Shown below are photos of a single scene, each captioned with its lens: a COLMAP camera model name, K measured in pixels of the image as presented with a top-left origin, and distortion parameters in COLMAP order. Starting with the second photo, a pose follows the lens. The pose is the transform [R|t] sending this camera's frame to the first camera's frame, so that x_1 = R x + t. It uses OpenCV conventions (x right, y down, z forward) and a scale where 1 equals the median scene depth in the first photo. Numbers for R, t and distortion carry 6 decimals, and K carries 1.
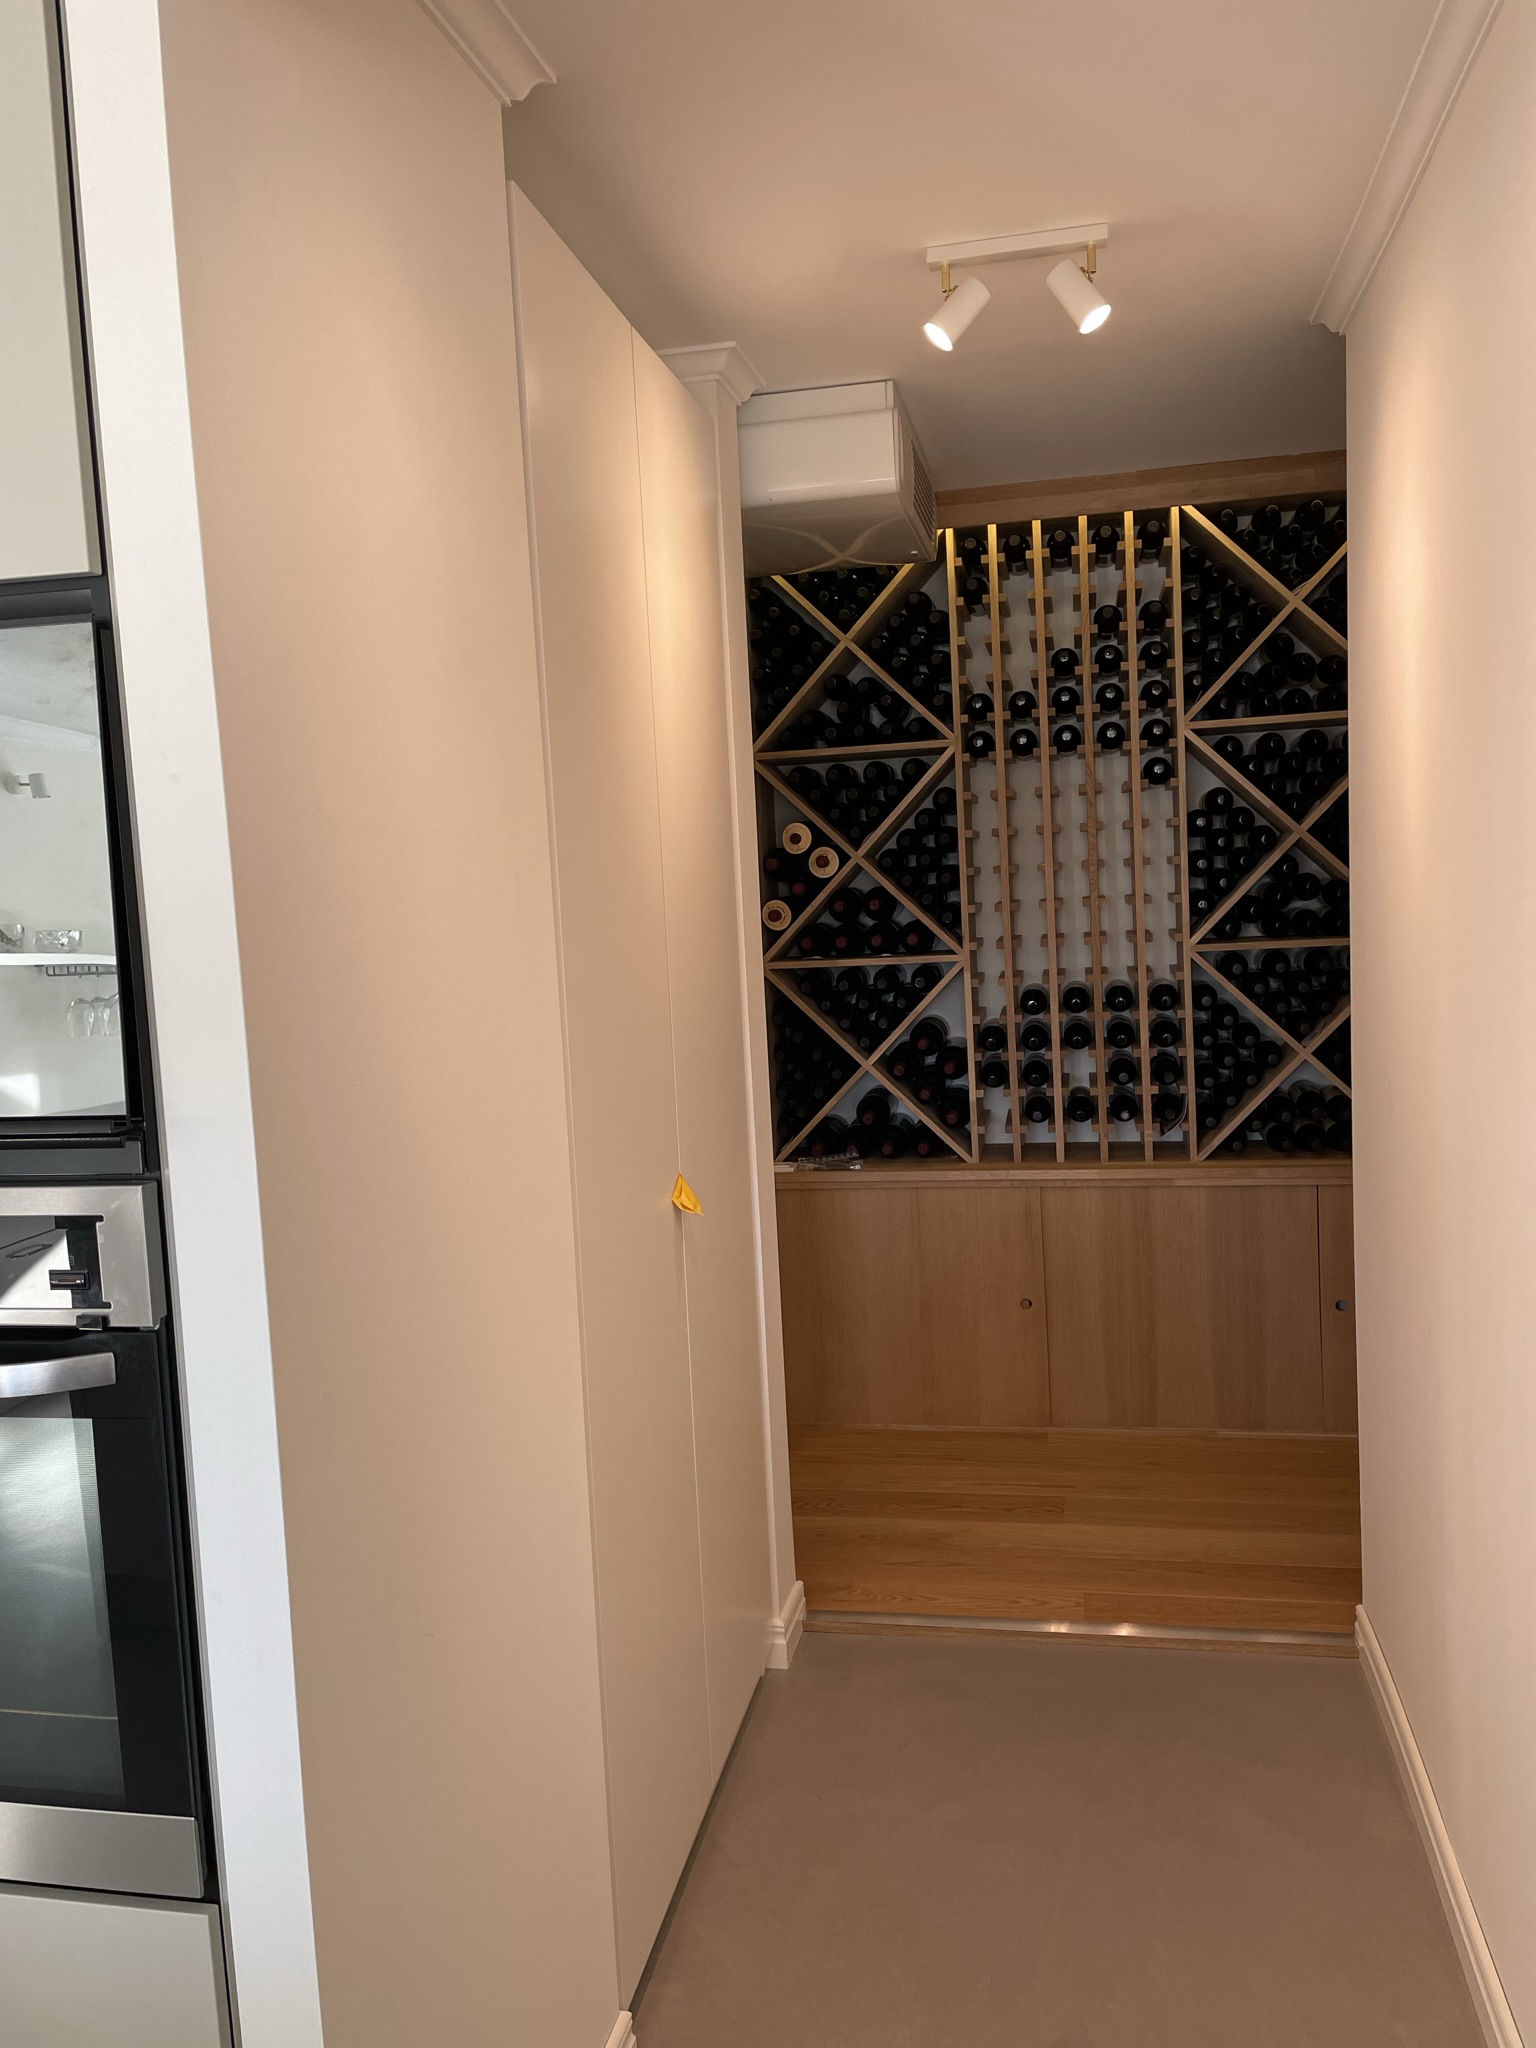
lens RADIAL K [[1537.5, 0, 783.9], [0, 1537.5, 1020.5], [0, 0, 1]] dist [0.104671, -0.146873]
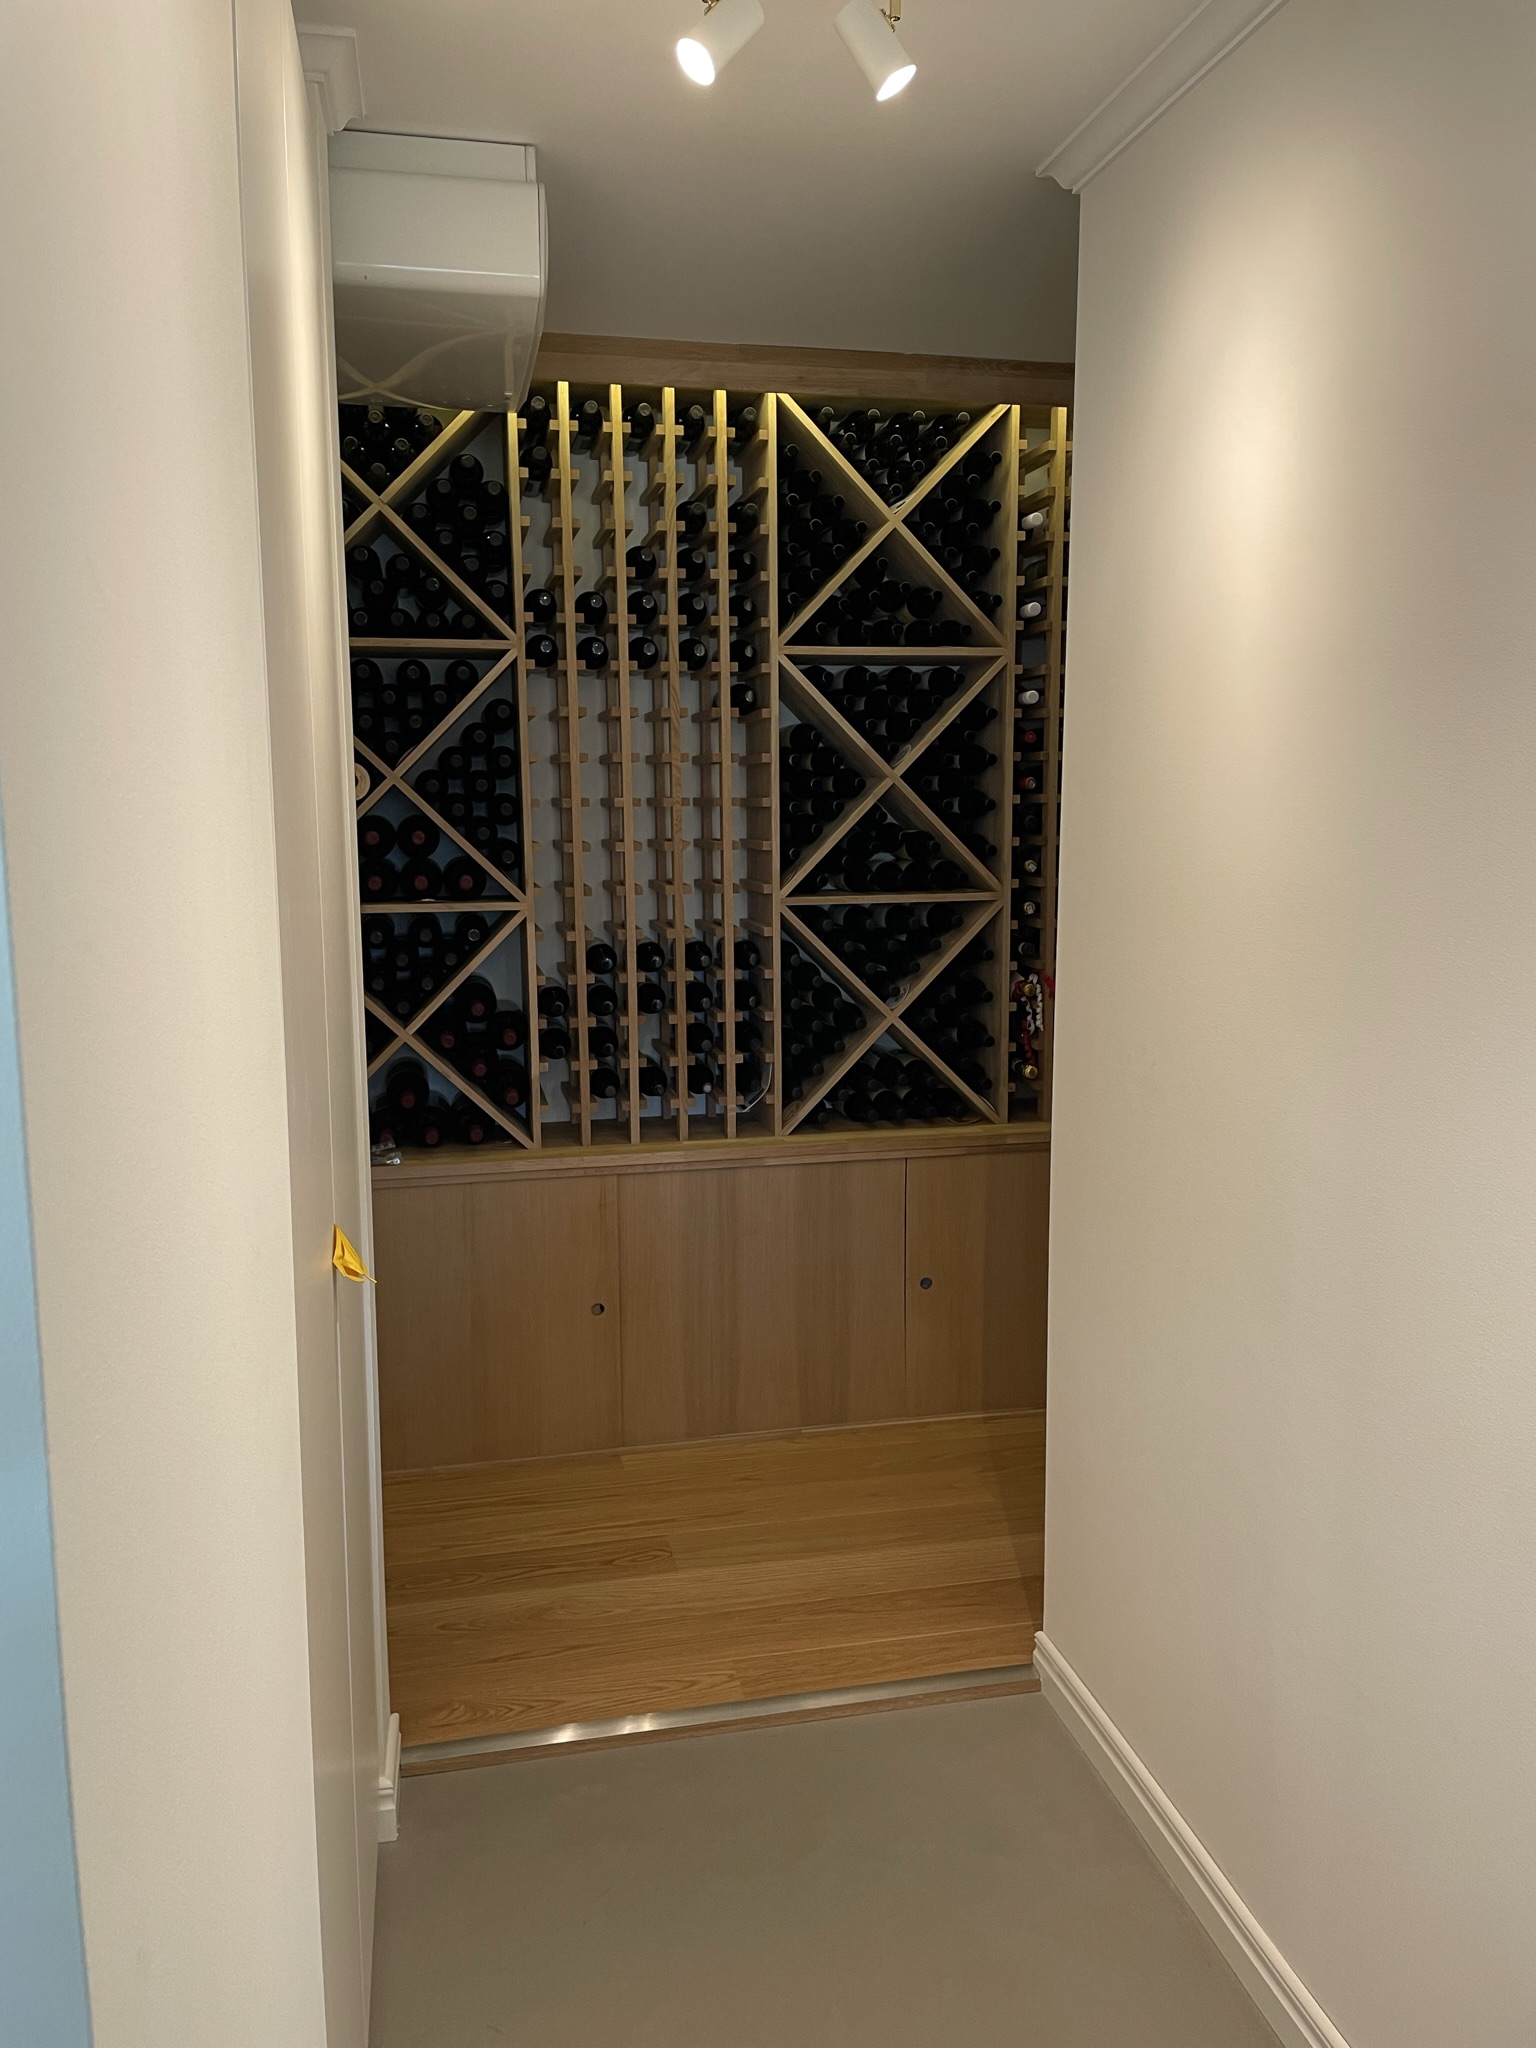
lens RADIAL K [[1549.9, 0, 763.6], [0, 1549.9, 1015.9], [0, 0, 1]] dist [0.114166, -0.149503]
pose [[0.920466, -0.008611, 0.390729, -0.097254], [-0.004574, 0.999451, 0.032802, -0.009318], [-0.390797, -0.031981, 0.919921, 0.170730]]
